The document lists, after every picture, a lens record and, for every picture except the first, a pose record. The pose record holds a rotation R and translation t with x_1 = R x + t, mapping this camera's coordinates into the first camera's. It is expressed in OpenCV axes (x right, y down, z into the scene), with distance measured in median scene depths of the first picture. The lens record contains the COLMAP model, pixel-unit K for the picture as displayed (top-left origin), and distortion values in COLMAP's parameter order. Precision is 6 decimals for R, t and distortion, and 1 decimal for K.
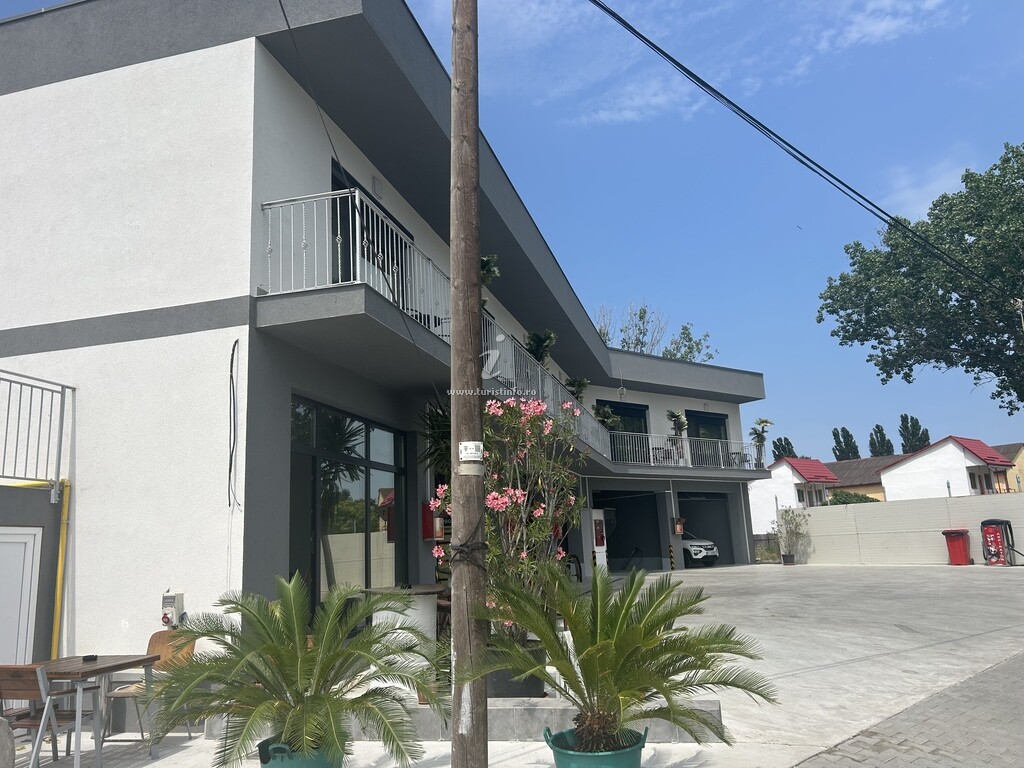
lens RADIAL K [[768.2, 0, 512.0], [0, 768.2, 384.0], [0, 0, 1]] dist [0.064177, -0.074421]
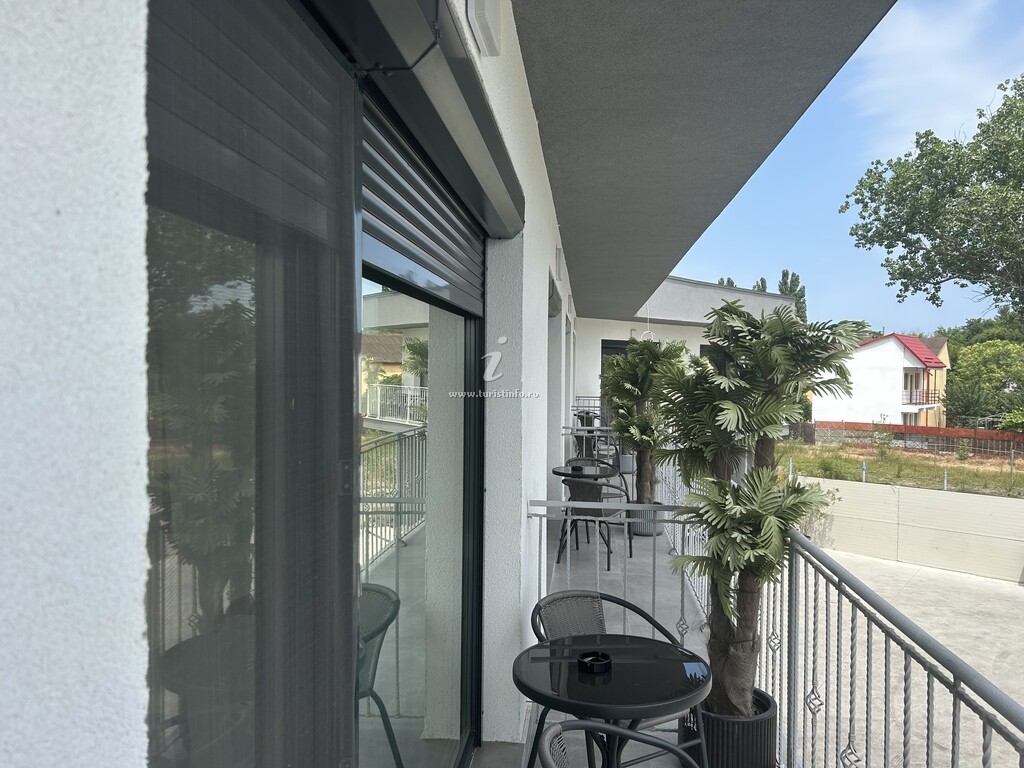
lens RADIAL K [[768.2, 0, 512.0], [0, 768.2, 384.0], [0, 0, 1]] dist [0.064177, -0.074421]
pose [[0.985192, 0.054848, 0.162443, -0.086923], [-0.090741, 0.970682, 0.222581, -0.095202], [-0.145472, -0.234025, 0.961286, 0.378182]]
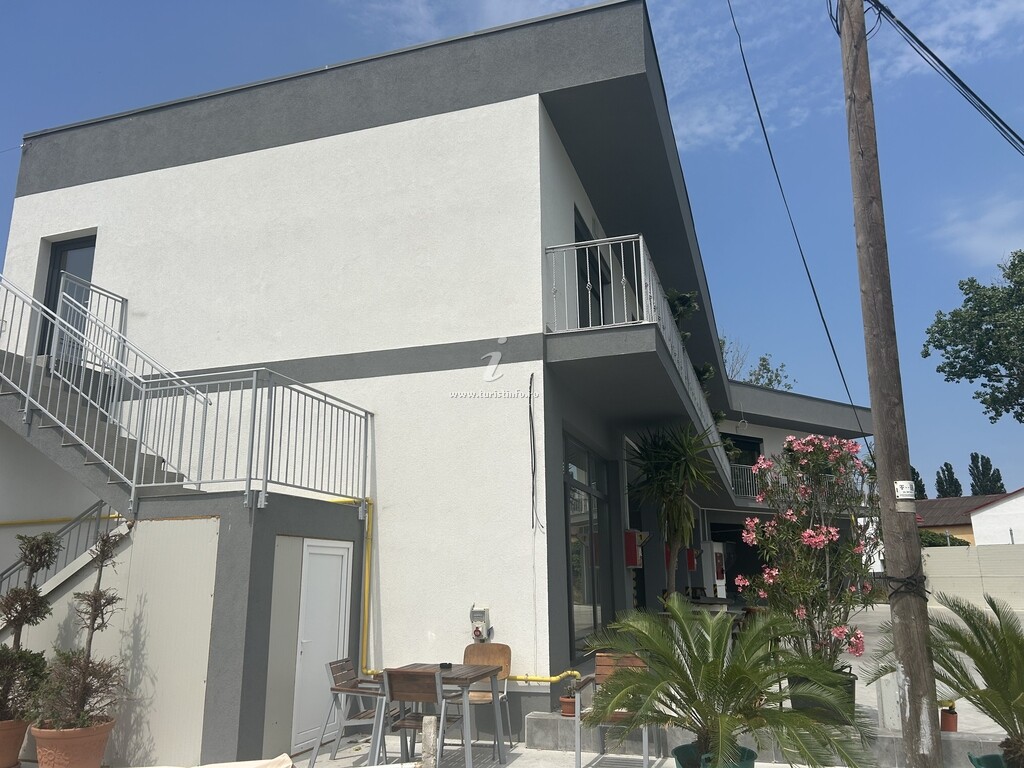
lens RADIAL K [[768.2, 0, 512.0], [0, 768.2, 384.0], [0, 0, 1]] dist [0.064177, -0.074421]
pose [[0.997808, 0.022683, -0.062163, -0.099189], [-0.024770, 0.999148, -0.033011, -0.001986], [0.061361, 0.034478, 0.997520, -0.022034]]
